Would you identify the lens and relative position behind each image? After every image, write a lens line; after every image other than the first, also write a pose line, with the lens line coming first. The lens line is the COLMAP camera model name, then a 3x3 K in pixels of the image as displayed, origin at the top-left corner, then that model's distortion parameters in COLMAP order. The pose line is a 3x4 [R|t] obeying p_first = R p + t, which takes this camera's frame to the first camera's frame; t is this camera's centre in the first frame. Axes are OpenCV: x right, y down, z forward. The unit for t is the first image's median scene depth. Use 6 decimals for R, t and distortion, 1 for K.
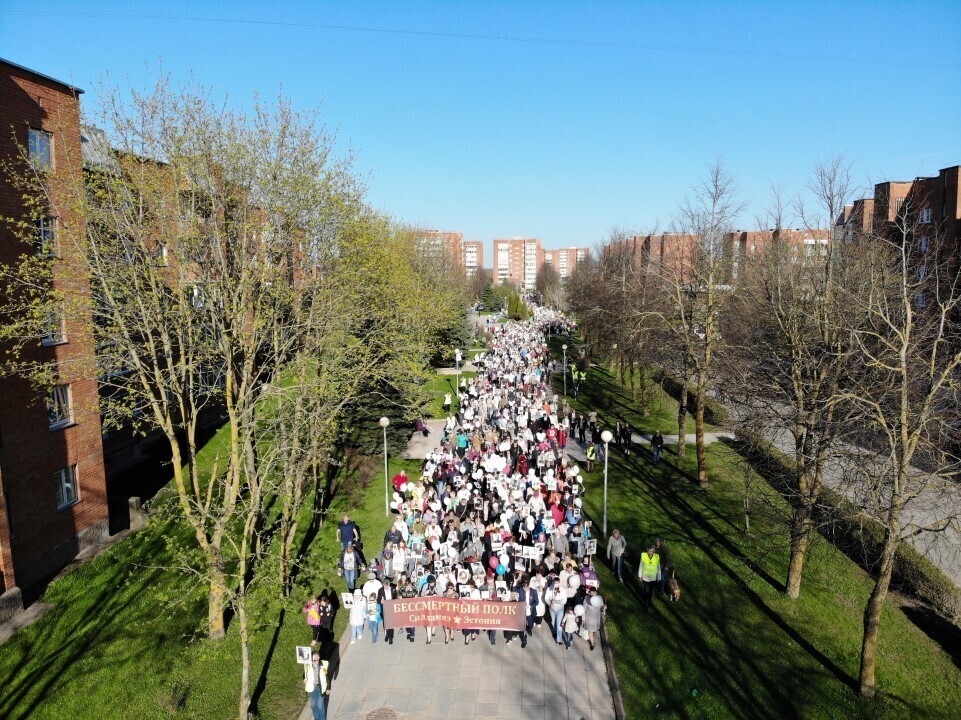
lens RADIAL K [[669.8, 0, 480.5], [0, 669.8, 360.0], [0, 0, 1]] dist [0.009963, -0.070358]
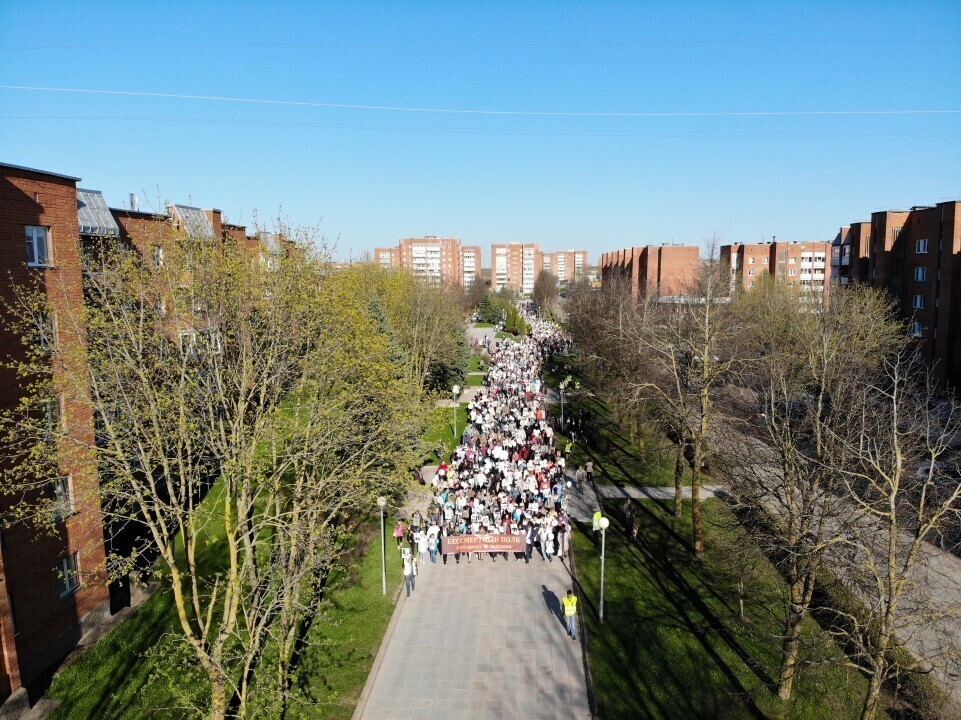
lens RADIAL K [[674.0, 0, 481.5], [0, 674.0, 321.8], [0, 0, 1]] dist [-0.007145, -0.049160]
pose [[0.999993, 0.000086, 0.003808, 0.001743], [-0.000076, 0.999996, -0.002672, -0.169840], [-0.003808, 0.002672, 0.999989, -0.009678]]
